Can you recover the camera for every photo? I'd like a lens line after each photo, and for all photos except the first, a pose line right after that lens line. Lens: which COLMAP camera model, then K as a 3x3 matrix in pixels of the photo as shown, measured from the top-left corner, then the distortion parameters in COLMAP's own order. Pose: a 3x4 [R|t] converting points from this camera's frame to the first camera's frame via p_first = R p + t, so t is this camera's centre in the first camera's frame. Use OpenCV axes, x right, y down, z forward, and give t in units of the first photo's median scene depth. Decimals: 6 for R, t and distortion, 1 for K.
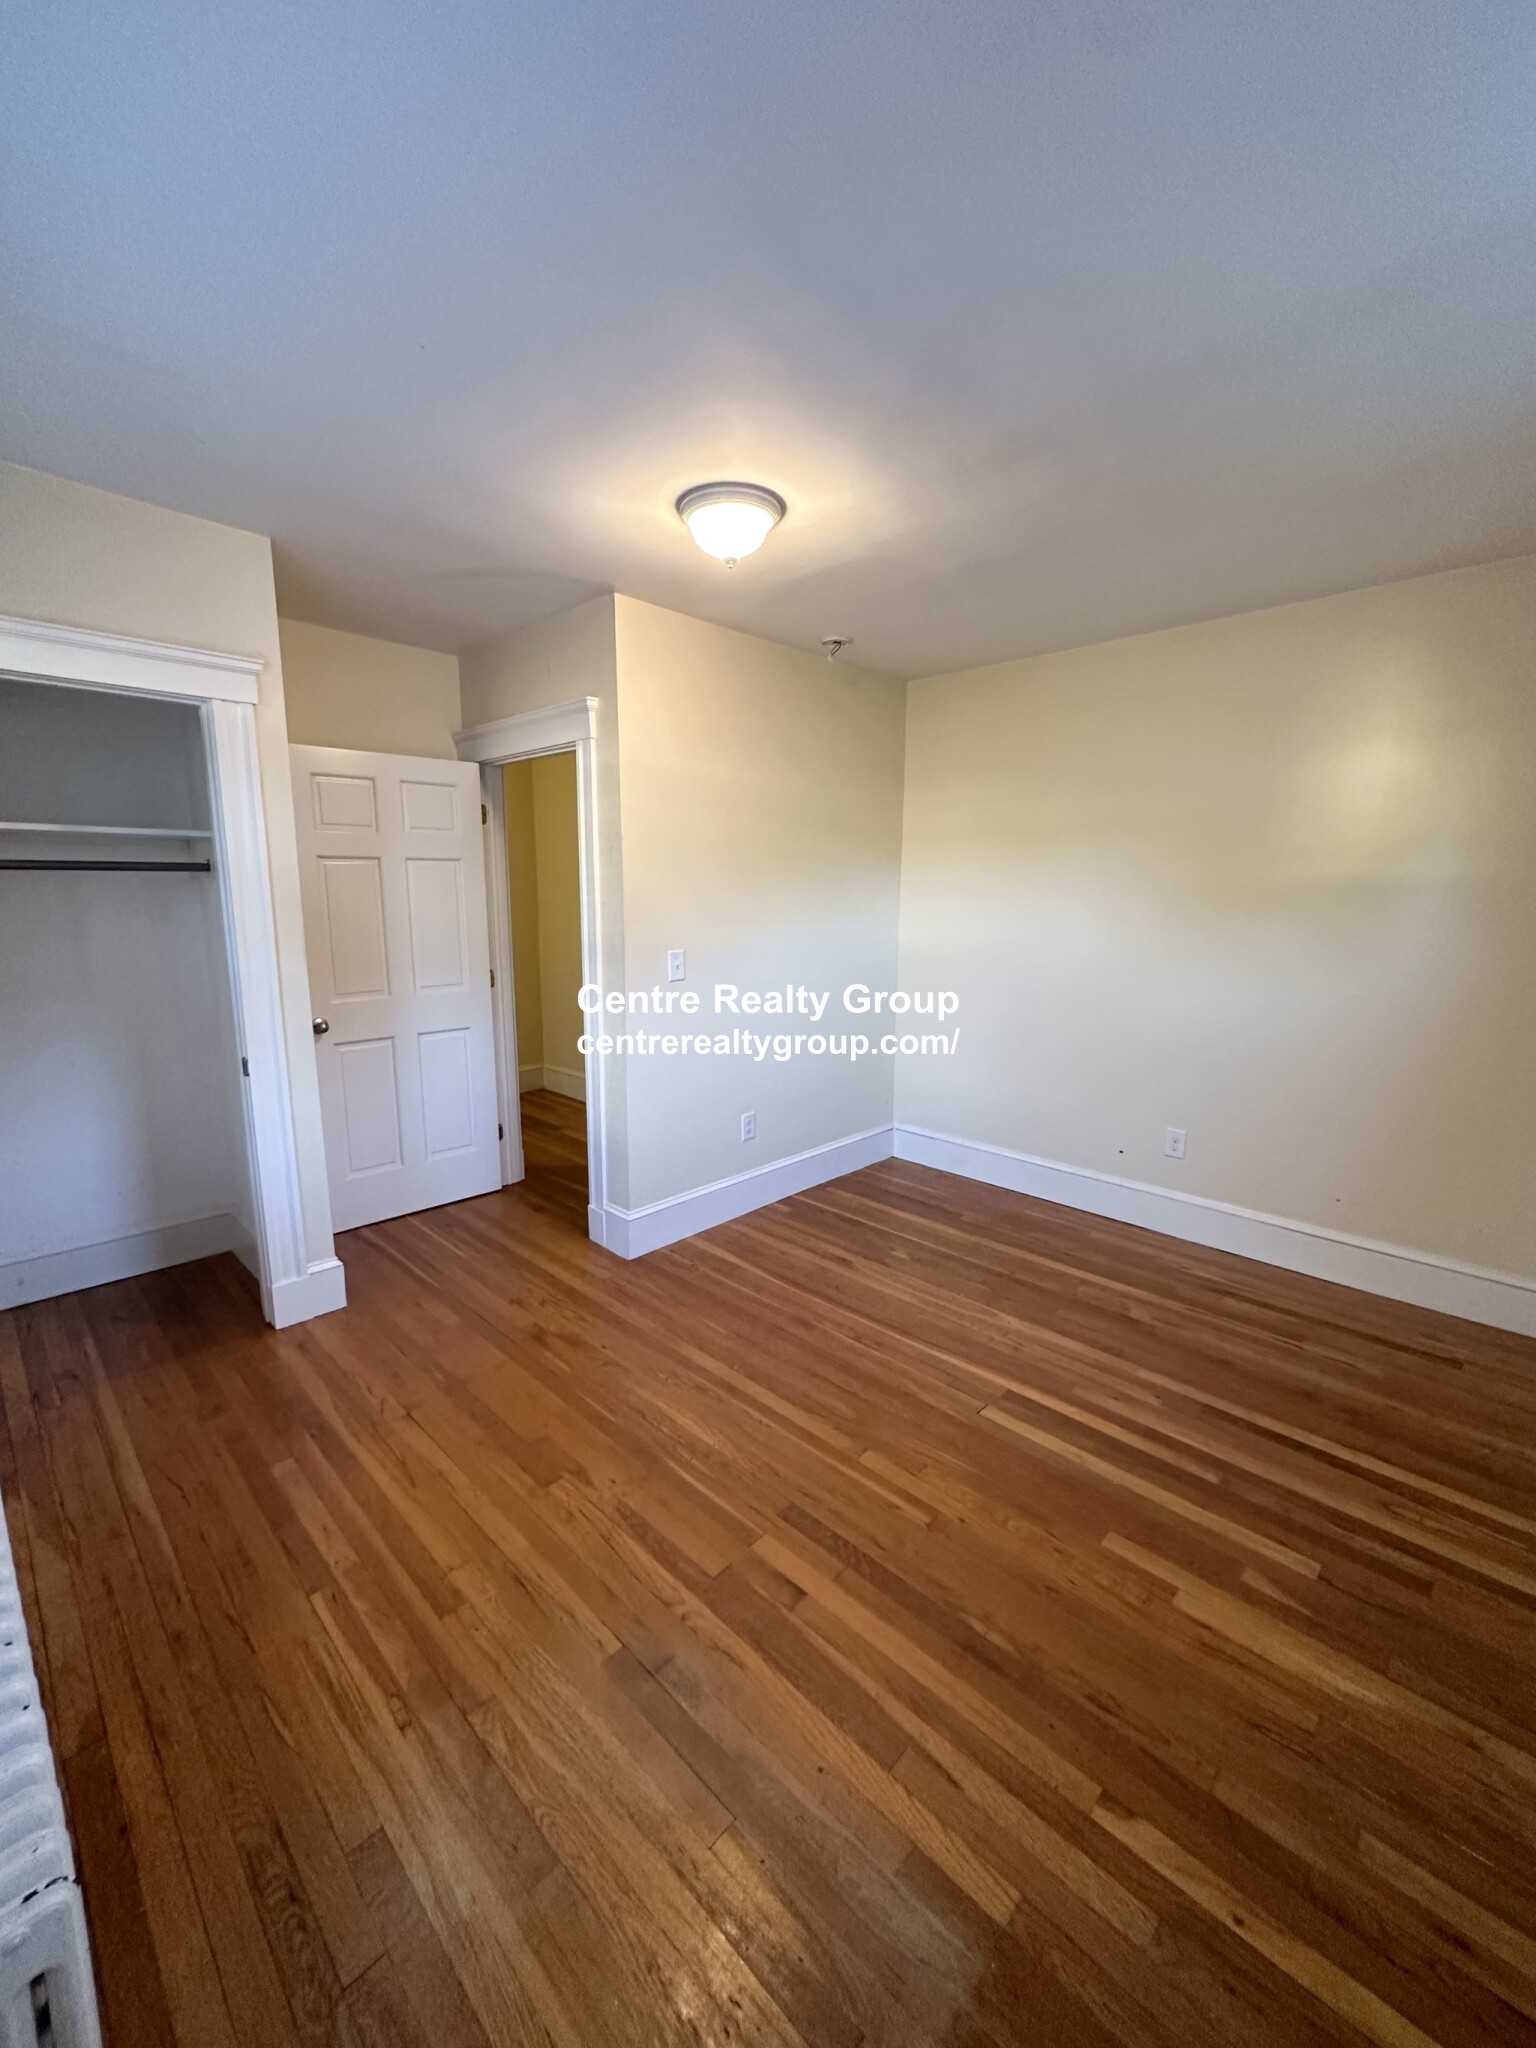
lens RADIAL K [[813.8, 0, 767.2], [0, 813.8, 1026.4], [0, 0, 1]] dist [-0.003897, 0.001171]
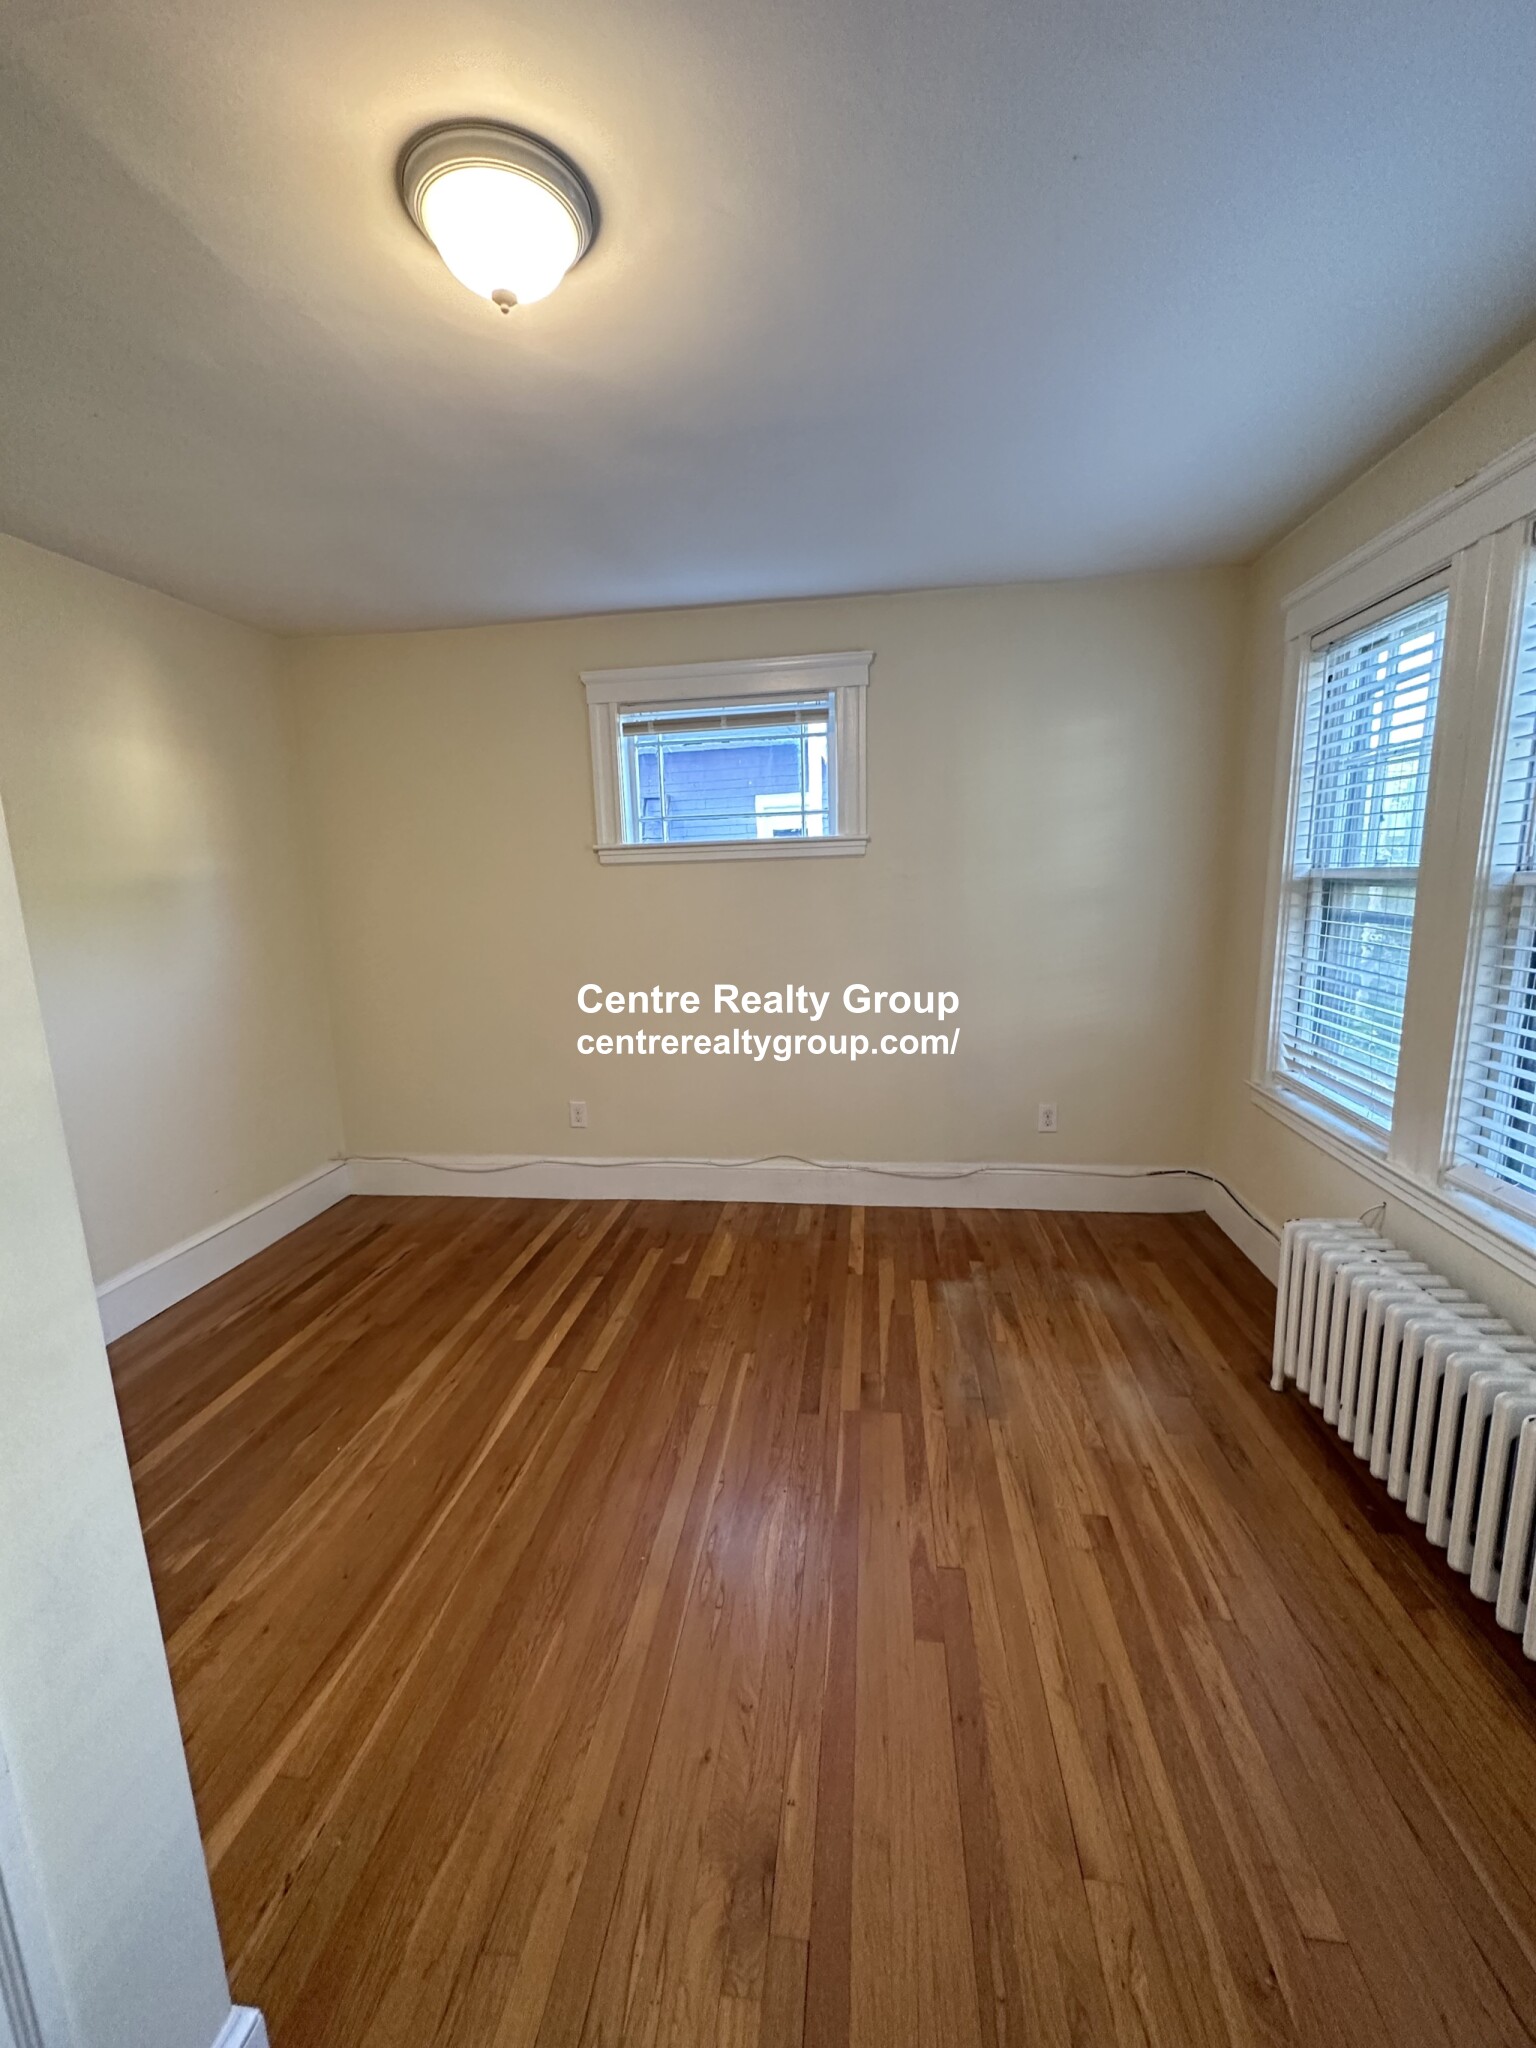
lens RADIAL K [[813.8, 0, 767.7], [0, 813.8, 1022.6], [0, 0, 1]] dist [-0.003897, 0.001171]
pose [[-0.602308, -0.130781, 0.787477, -0.760111], [0.156877, 0.947859, 0.277405, -0.251187], [-0.782697, 0.290621, -0.550387, 1.486256]]
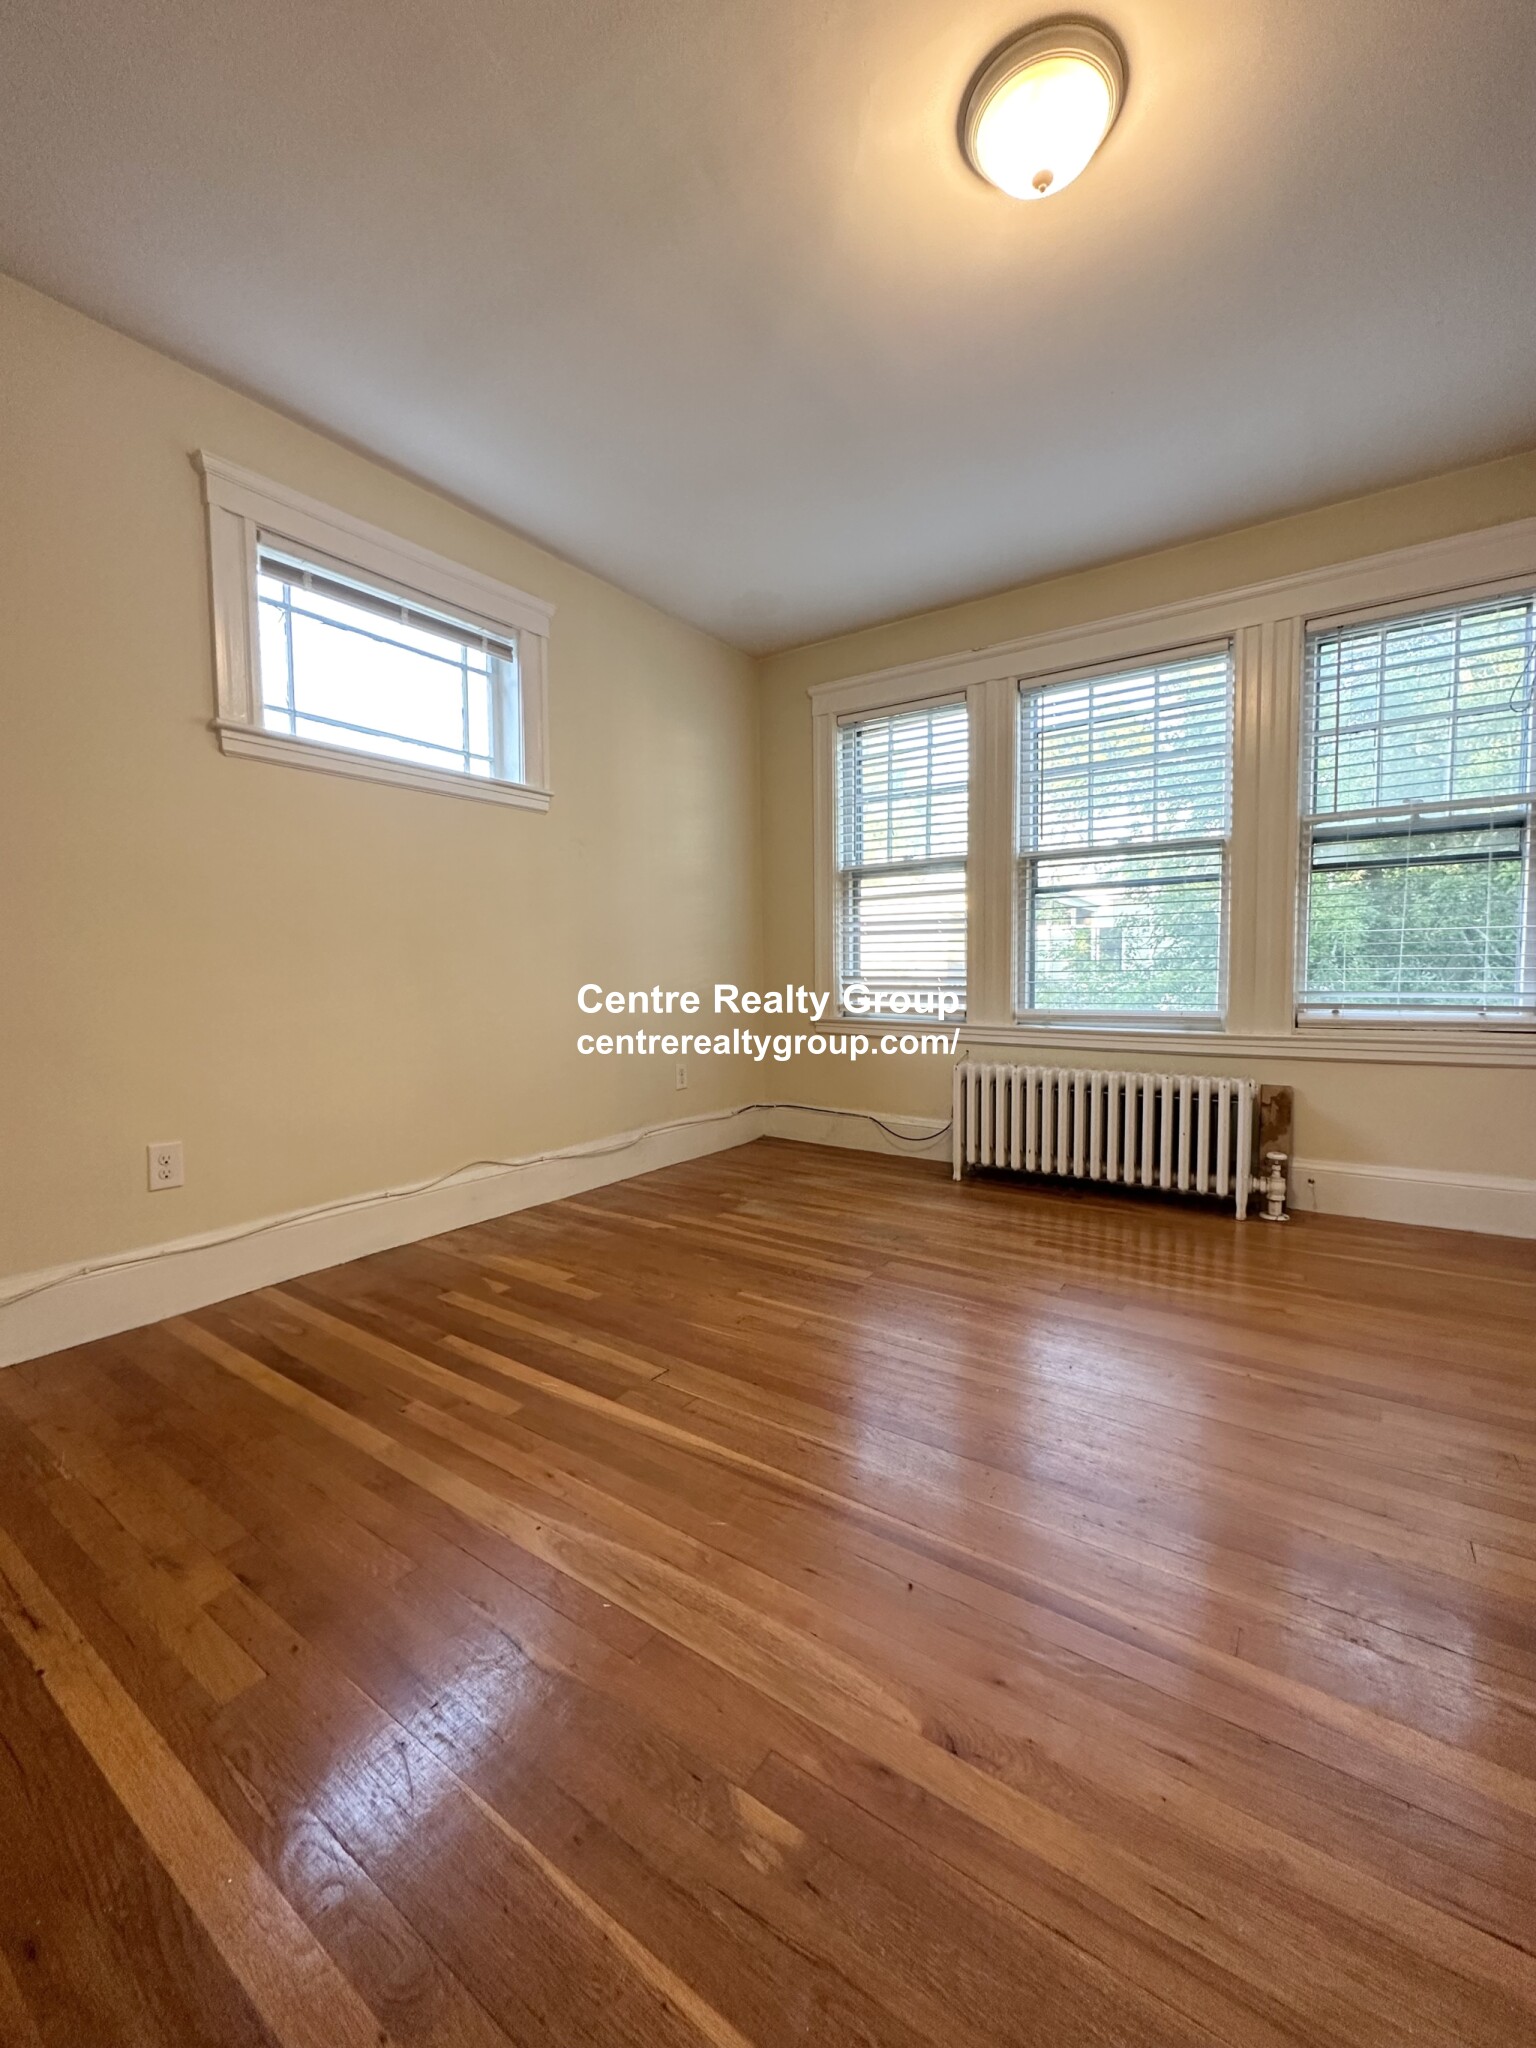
lens RADIAL K [[813.8, 0, 770.4], [0, 813.8, 1018.8], [0, 0, 1]] dist [-0.003897, 0.001171]
pose [[-0.986007, 0.013756, -0.166135, 0.334304], [-0.023712, 0.974883, 0.221451, -0.049675], [0.165009, 0.222292, -0.960915, 1.992371]]
